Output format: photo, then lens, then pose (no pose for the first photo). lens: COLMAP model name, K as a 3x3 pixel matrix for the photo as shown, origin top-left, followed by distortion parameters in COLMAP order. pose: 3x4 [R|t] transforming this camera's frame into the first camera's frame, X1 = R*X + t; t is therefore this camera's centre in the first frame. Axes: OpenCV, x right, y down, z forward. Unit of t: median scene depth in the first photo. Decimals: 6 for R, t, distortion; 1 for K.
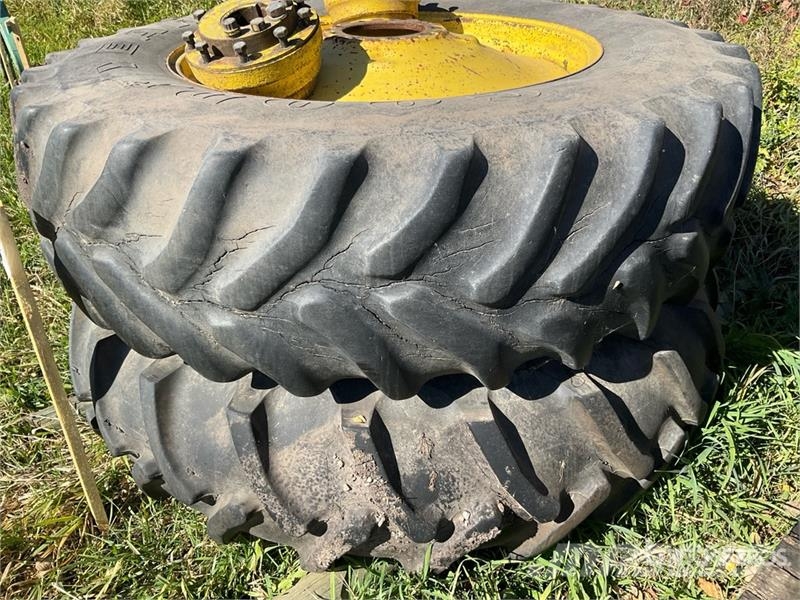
lens RADIAL K [[667.2, 0, 388.5], [0, 667.2, 300.9], [0, 0, 1]] dist [0.089815, -0.200688]
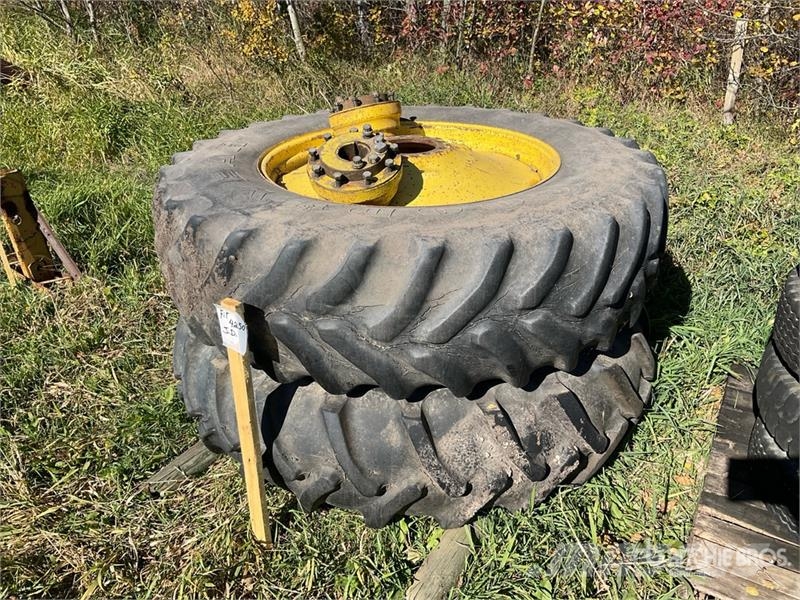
lens RADIAL K [[667.2, 0, 388.5], [0, 667.2, 300.9], [0, 0, 1]] dist [0.089815, -0.200688]
pose [[0.946686, -0.145179, 0.287590, -0.660121], [0.165488, 0.985068, -0.047477, -0.026432], [-0.276403, 0.092539, 0.956576, -0.410799]]
